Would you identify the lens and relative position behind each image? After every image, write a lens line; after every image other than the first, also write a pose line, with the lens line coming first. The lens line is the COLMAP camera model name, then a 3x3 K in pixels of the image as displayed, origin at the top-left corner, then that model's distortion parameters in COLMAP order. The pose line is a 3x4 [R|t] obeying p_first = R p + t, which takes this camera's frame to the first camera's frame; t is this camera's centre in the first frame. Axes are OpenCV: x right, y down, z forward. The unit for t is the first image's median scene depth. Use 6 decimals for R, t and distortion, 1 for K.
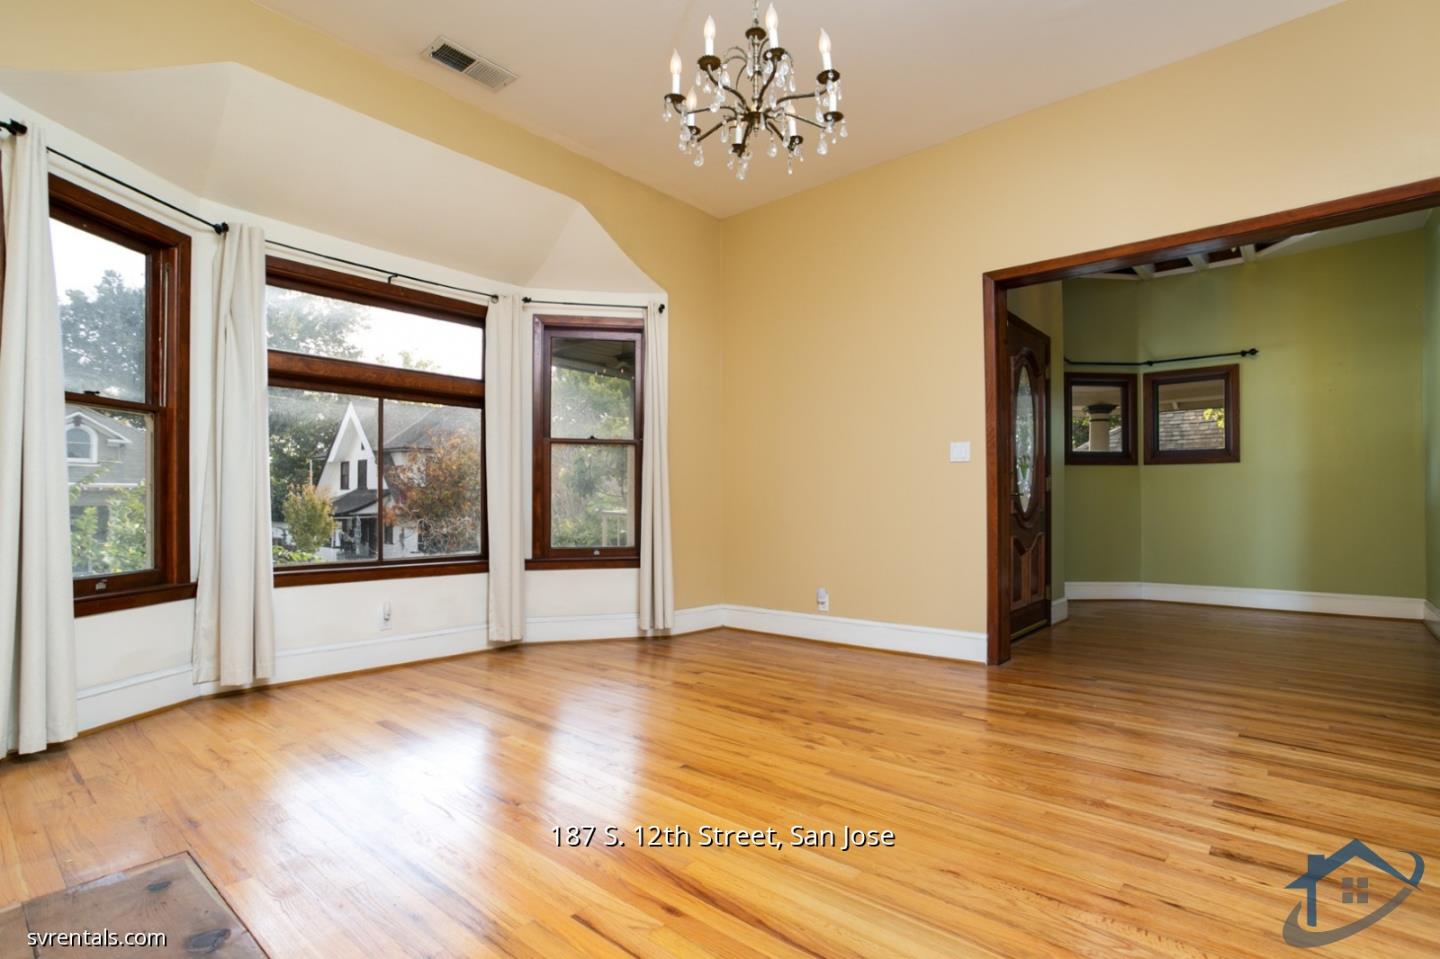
lens RADIAL K [[701.3, 0, 717.0], [0, 701.3, 491.9], [0, 0, 1]] dist [0.000713, 0.000186]
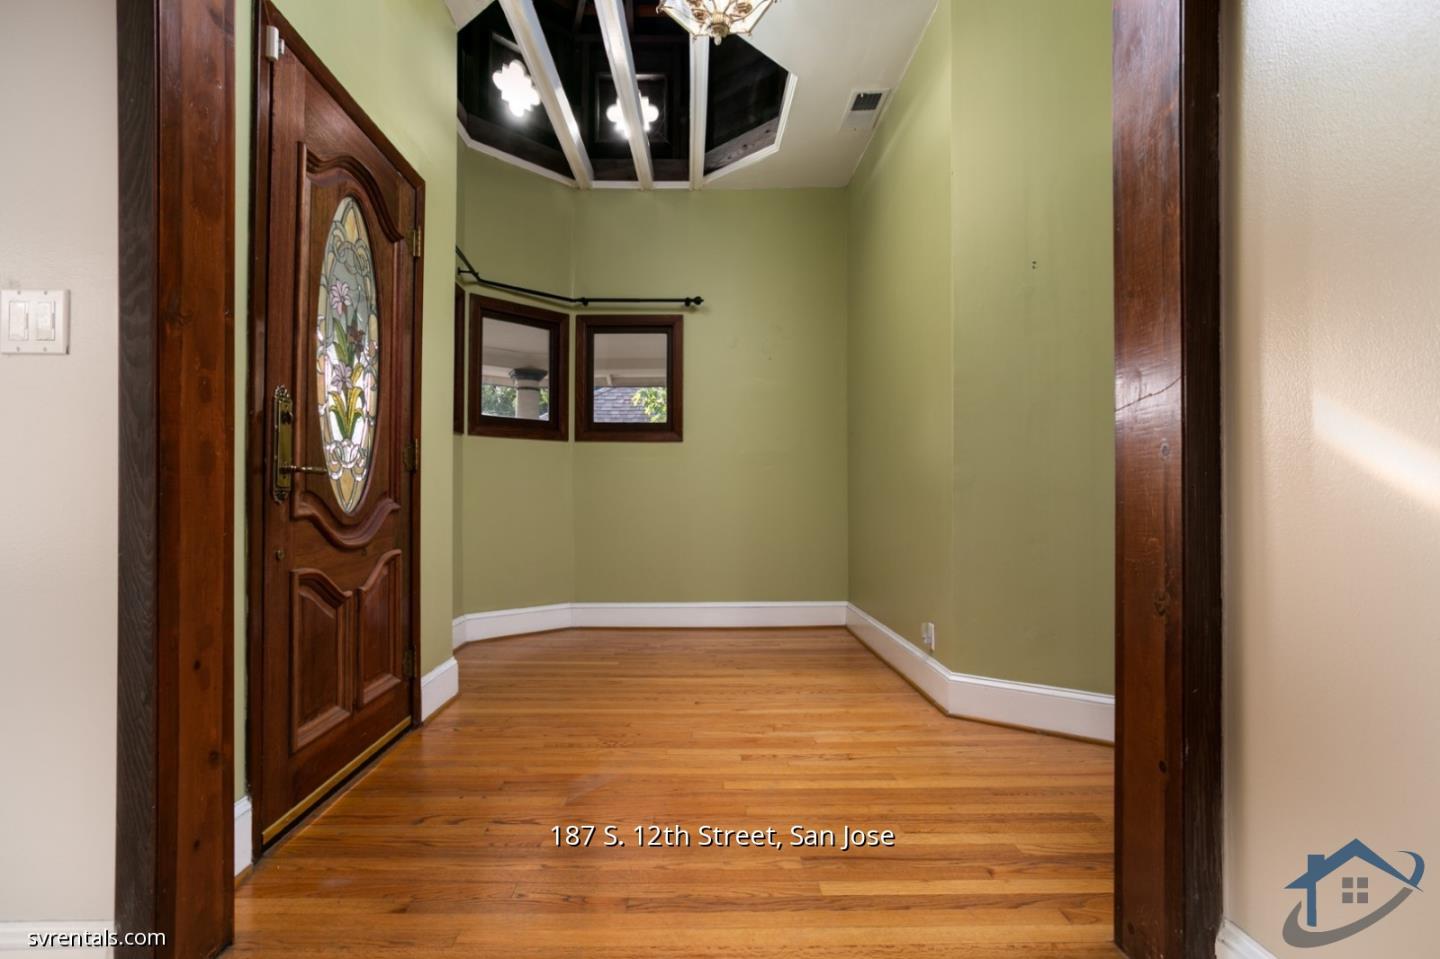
lens RADIAL K [[698.9, 0, 721.8], [0, 698.9, 478.4], [0, 0, 1]] dist [-0.067345, 0.046646]
pose [[0.731215, 0.013224, 0.682019, 0.247419], [-0.008034, 0.999910, -0.010774, 0.007235], [-0.682100, 0.002399, 0.731255, 0.400871]]
